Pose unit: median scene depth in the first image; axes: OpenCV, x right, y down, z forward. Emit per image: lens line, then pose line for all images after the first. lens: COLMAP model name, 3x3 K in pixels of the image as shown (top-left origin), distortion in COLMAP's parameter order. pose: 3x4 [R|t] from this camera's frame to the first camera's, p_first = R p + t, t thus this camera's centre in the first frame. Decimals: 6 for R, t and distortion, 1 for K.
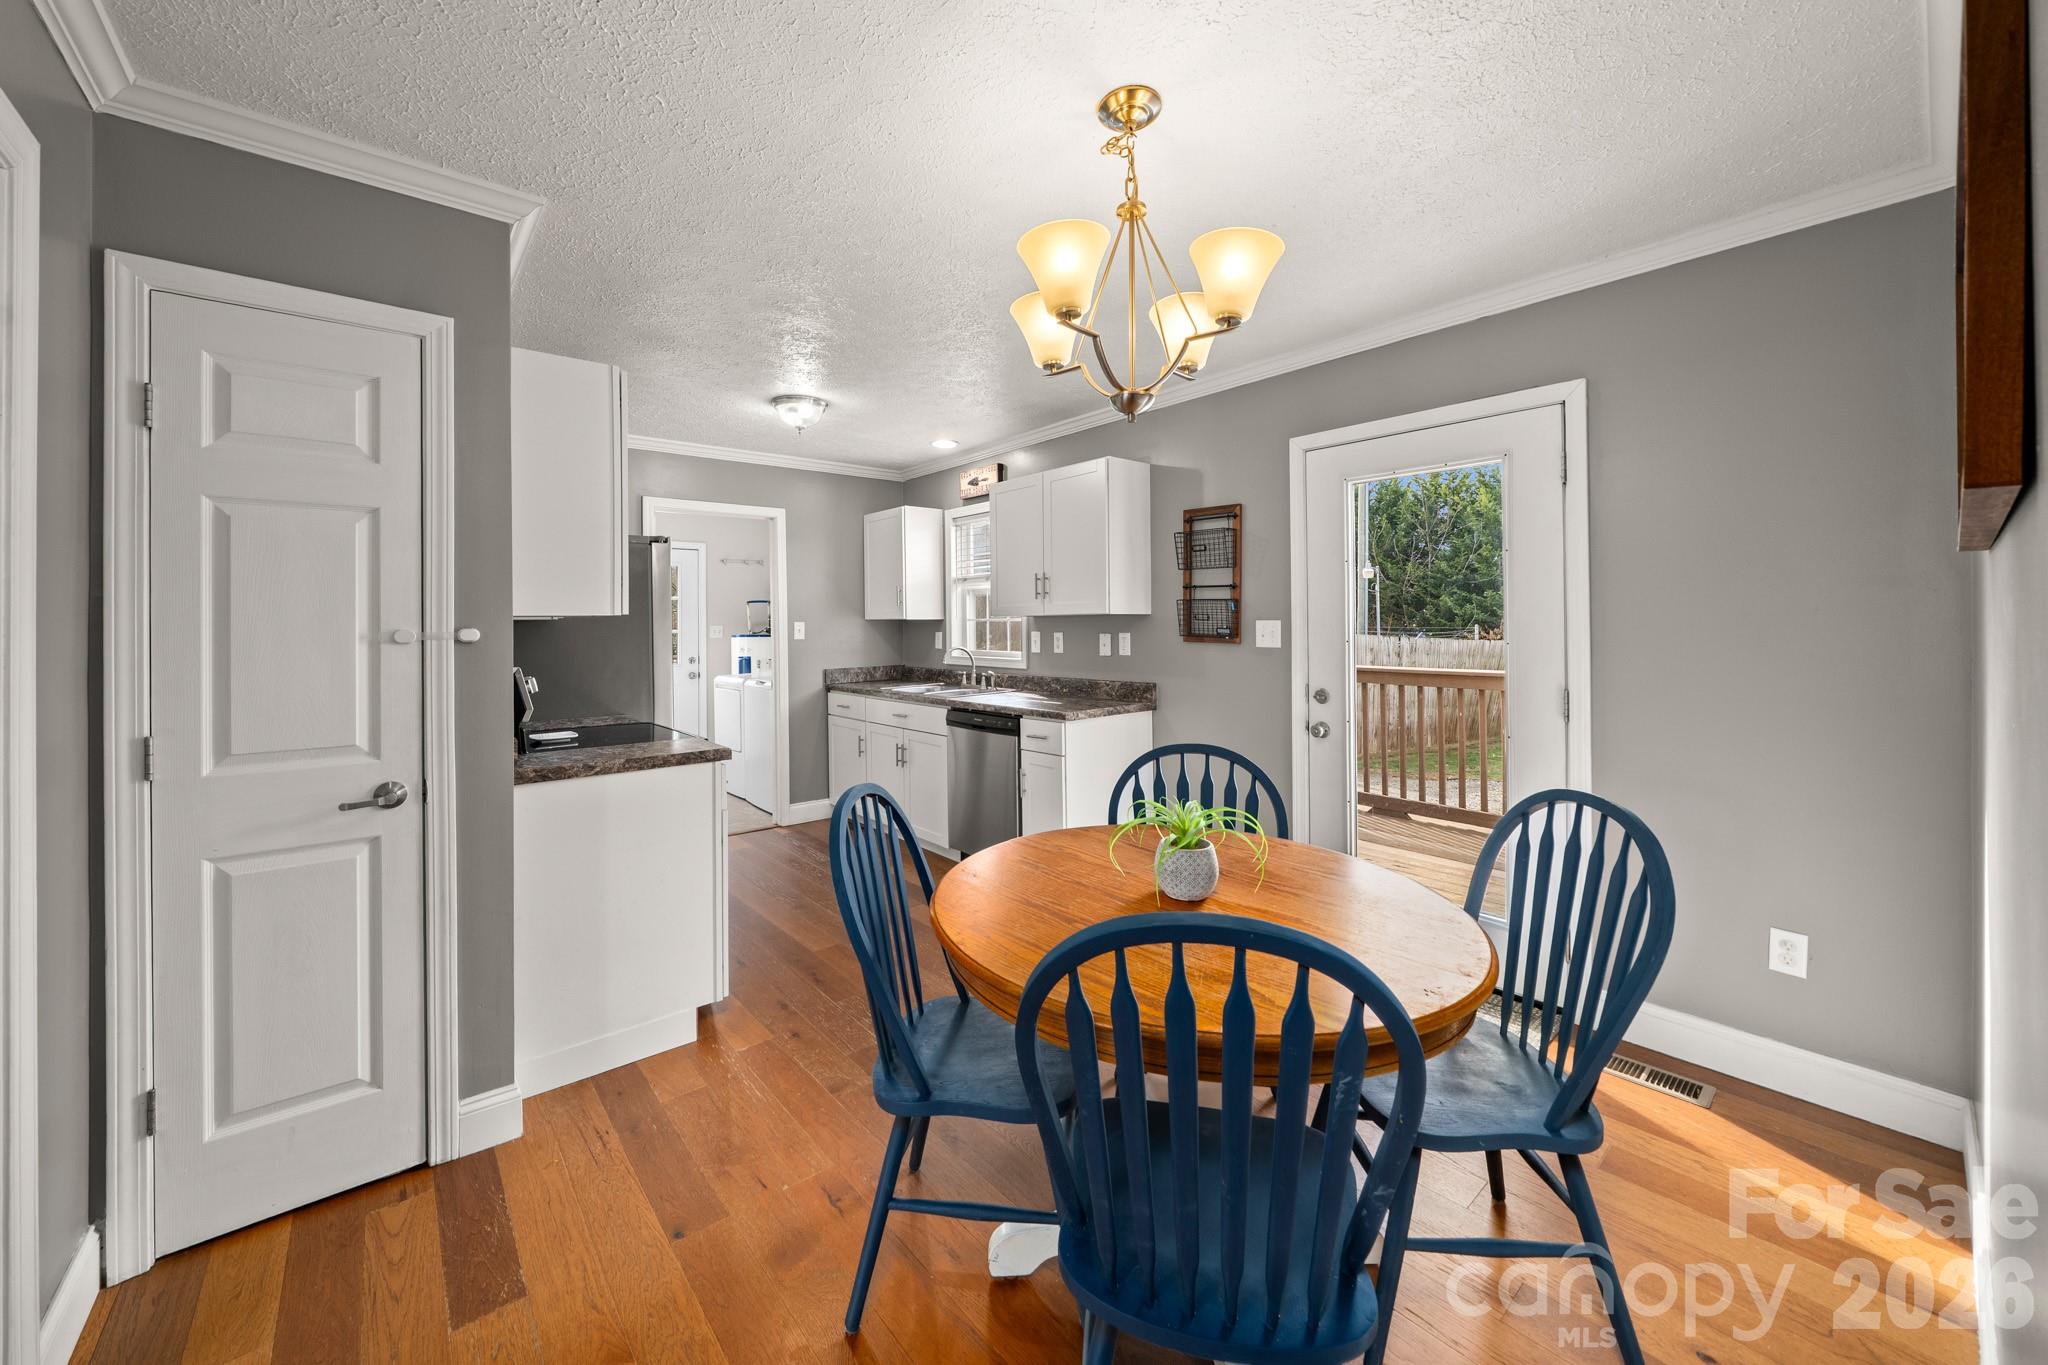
lens RADIAL K [[767.2, 0, 1001.1], [0, 767.2, 625.3], [0, 0, 1]] dist [0.000711, -0.000107]
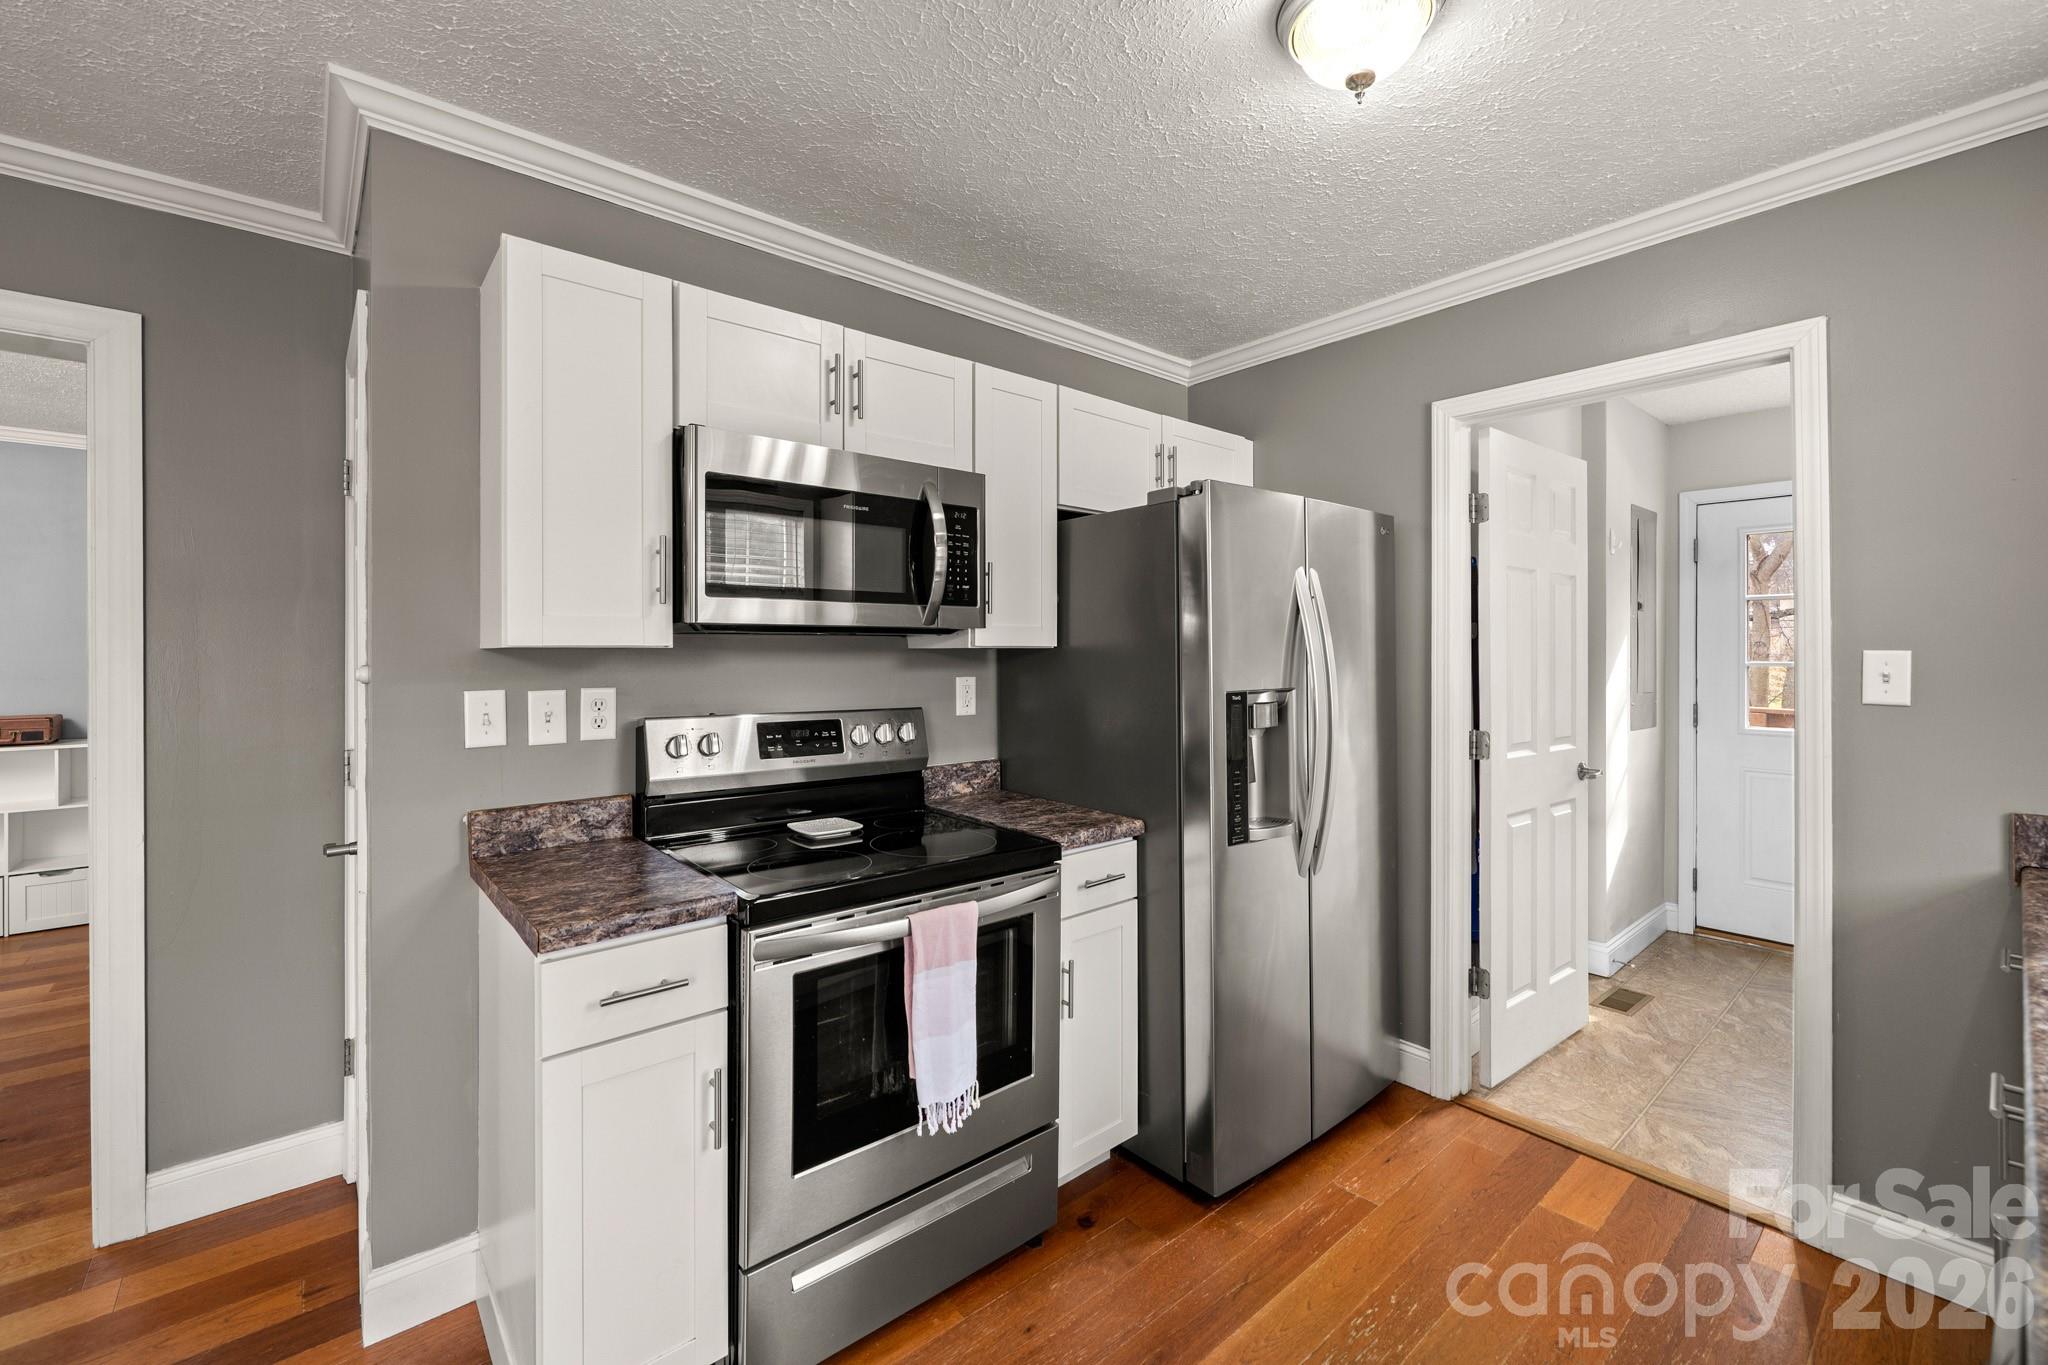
lens RADIAL K [[847.4, 0, 1026.7], [0, 847.4, 651.9], [0, 0, 1]] dist [-0.001595, -0.000112]
pose [[0.029120, 0.010329, -0.999523, 0.092912], [0.000018, 0.999947, 0.010334, -0.008324], [0.999576, -0.000319, 0.029119, 0.721766]]
